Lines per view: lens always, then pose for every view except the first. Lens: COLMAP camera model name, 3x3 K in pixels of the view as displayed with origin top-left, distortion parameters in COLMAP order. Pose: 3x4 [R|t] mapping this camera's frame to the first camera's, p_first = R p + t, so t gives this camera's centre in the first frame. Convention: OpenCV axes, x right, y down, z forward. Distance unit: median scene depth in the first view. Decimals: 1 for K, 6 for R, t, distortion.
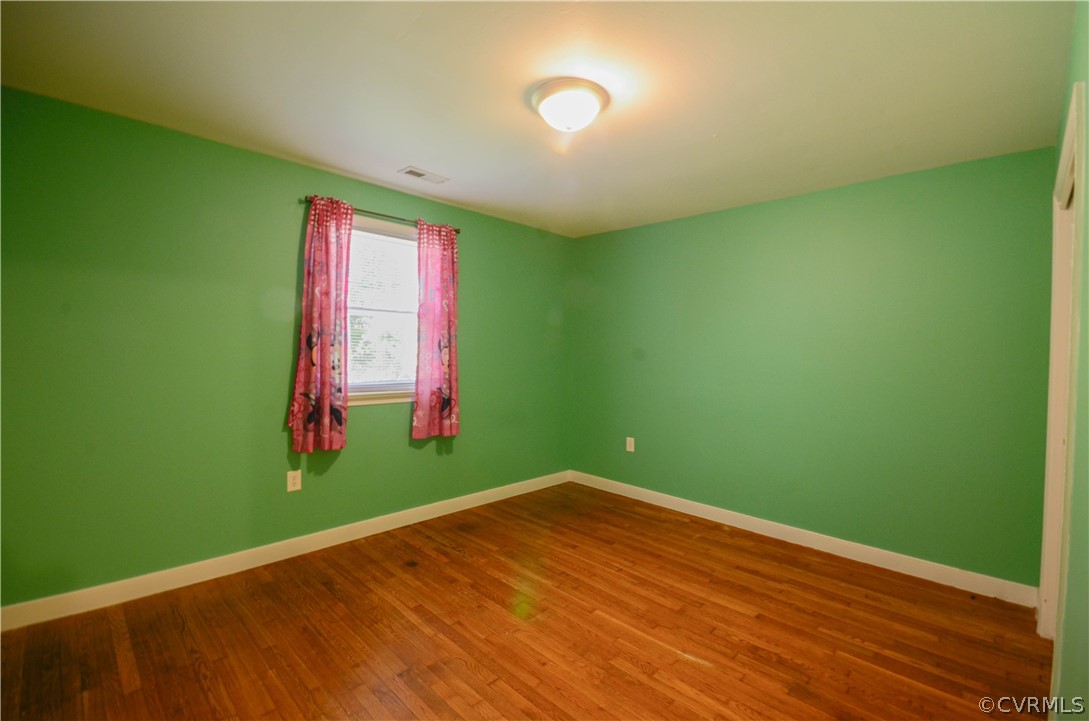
lens RADIAL K [[479.2, 0, 544.5], [0, 479.2, 360.5], [0, 0, 1]] dist [0.007153, -0.009372]
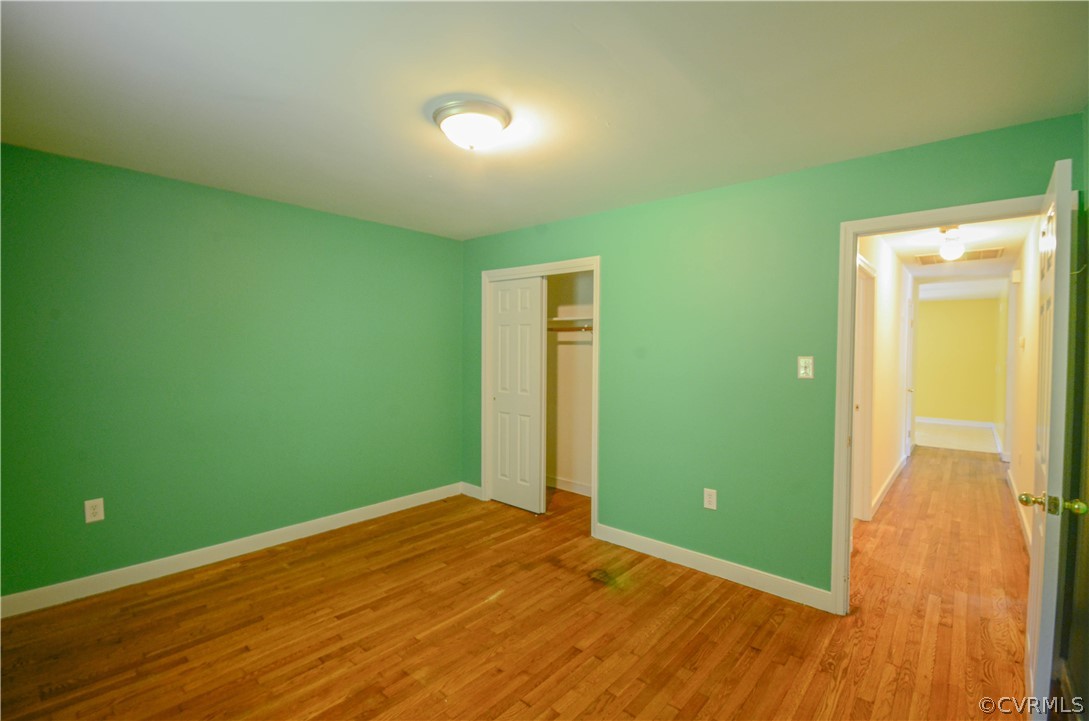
lens RADIAL K [[496.5, 0, 544.5], [0, 496.5, 360.5], [0, 0, 1]] dist [0.001912, -0.010601]
pose [[-0.072986, -0.044784, 0.996327, -0.734770], [0.014078, 0.998846, 0.045929, -0.062072], [-0.997234, 0.017378, -0.072271, 0.677243]]
